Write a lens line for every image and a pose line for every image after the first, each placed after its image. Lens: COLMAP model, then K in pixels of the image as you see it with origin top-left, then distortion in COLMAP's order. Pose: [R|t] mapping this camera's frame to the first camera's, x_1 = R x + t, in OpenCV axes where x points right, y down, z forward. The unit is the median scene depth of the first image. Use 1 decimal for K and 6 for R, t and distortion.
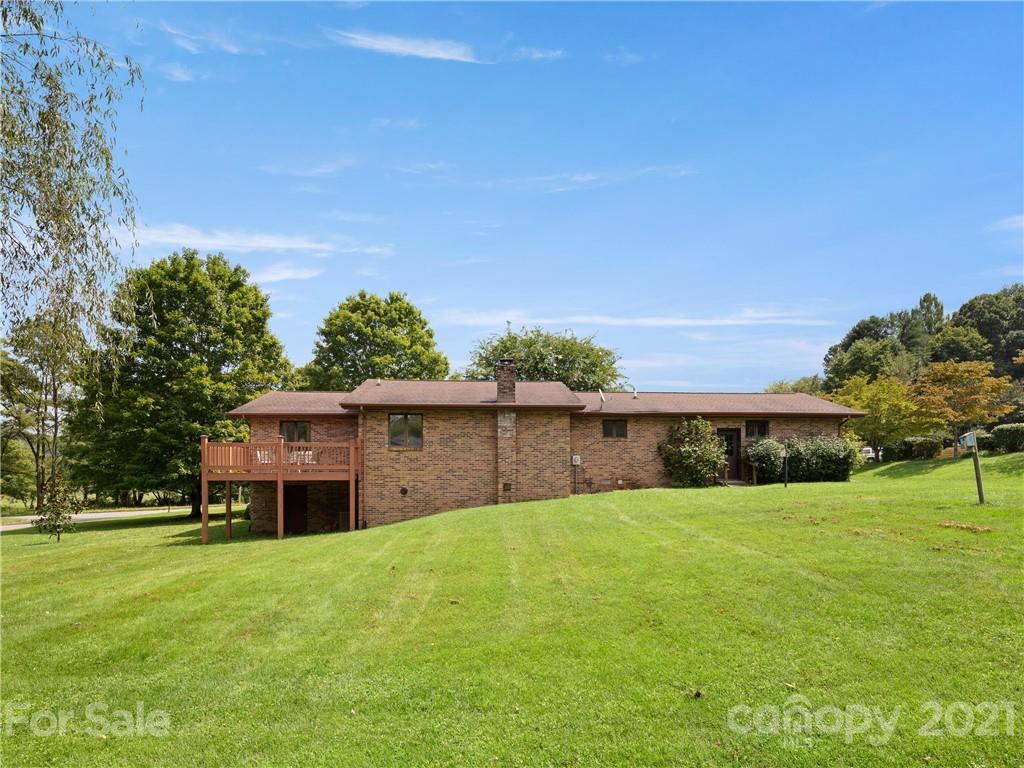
lens RADIAL K [[549.4, 0, 512.0], [0, 549.4, 384.0], [0, 0, 1]] dist [-0.000014, -0.000731]
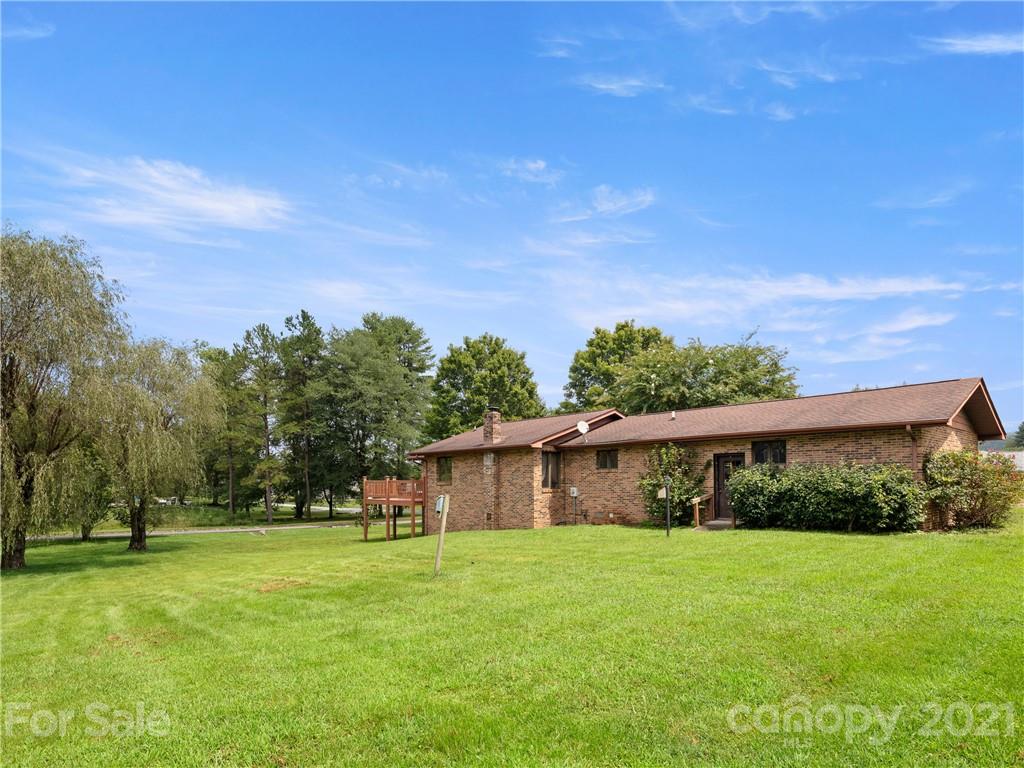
lens RADIAL K [[549.4, 0, 512.0], [0, 549.4, 384.0], [0, 0, 1]] dist [-0.000014, -0.000731]
pose [[0.585741, -0.137261, -0.798791, 0.887270], [0.141530, 0.987735, -0.065947, -0.009438], [0.798045, -0.074425, 0.597984, 0.303862]]
